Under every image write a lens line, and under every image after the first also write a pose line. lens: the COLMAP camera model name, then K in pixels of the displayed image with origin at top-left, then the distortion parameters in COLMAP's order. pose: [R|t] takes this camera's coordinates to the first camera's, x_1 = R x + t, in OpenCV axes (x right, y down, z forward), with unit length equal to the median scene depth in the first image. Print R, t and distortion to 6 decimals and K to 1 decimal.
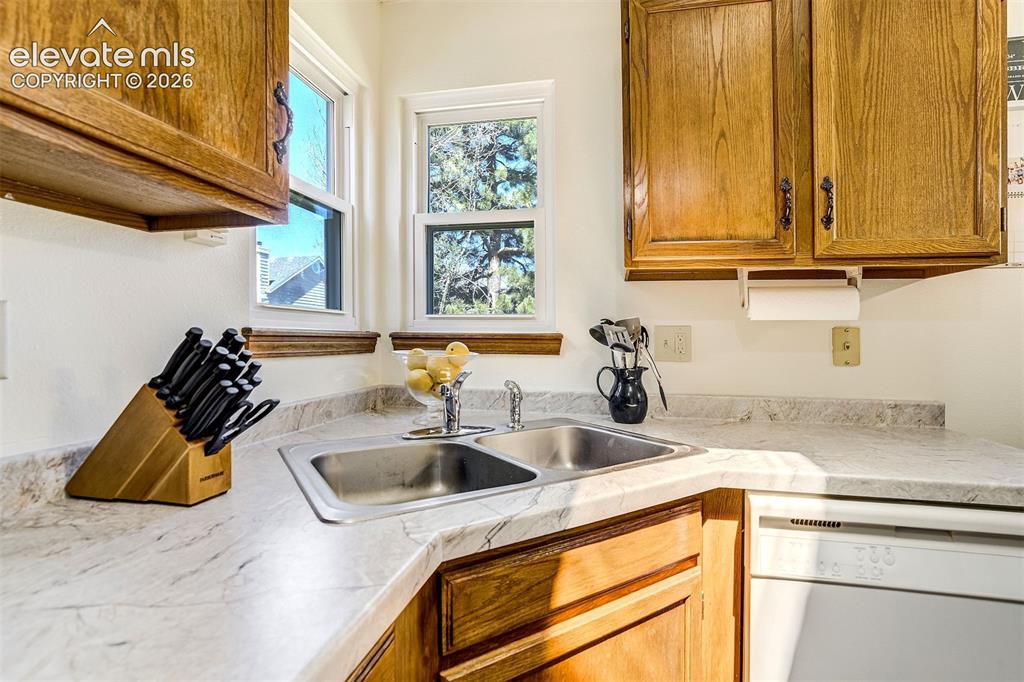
lens RADIAL K [[461.1, 0, 532.2], [0, 461.1, 336.9], [0, 0, 1]] dist [-0.000554, 0.000039]
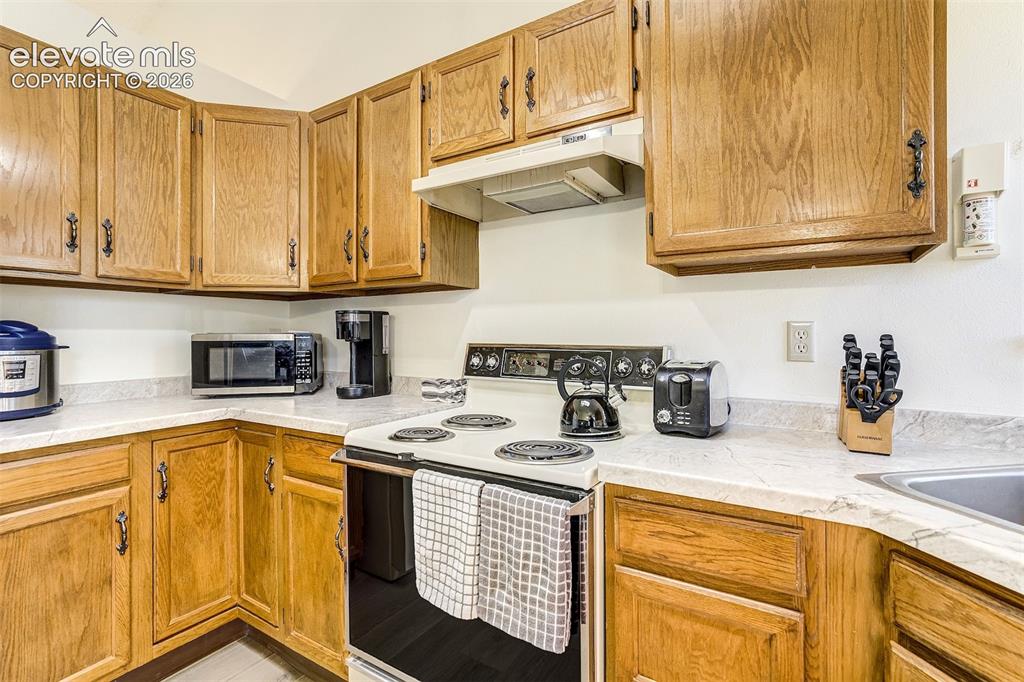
lens RADIAL K [[478.6, 0, 487.5], [0, 478.6, 331.0], [0, 0, 1]] dist [-0.001279, -0.000140]
pose [[-0.399354, -0.017063, -0.916638, 0.684112], [-0.000244, 0.999829, -0.018506, -0.000902], [0.916797, -0.007166, -0.399290, 0.303253]]
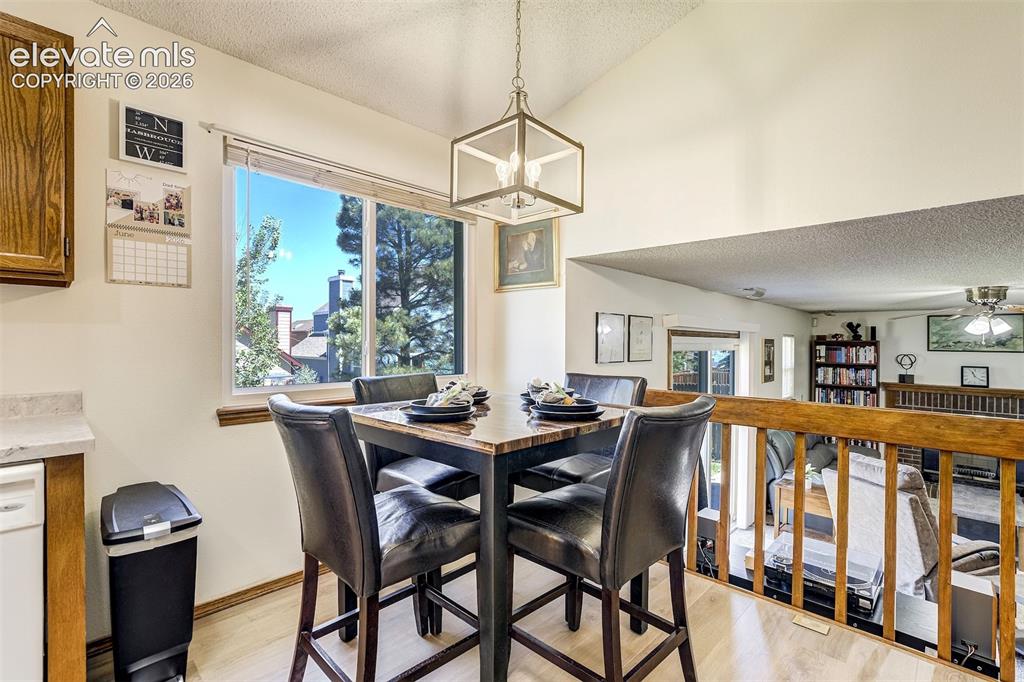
lens RADIAL K [[484.9, 0, 508.2], [0, 484.9, 337.0], [0, 0, 1]] dist [-0.037244, 0.015770]
pose [[0.563382, -0.000084, 0.826196, 0.588037], [-0.005067, 0.999981, 0.003556, -0.012472], [-0.826181, -0.006190, 0.563371, -0.731993]]
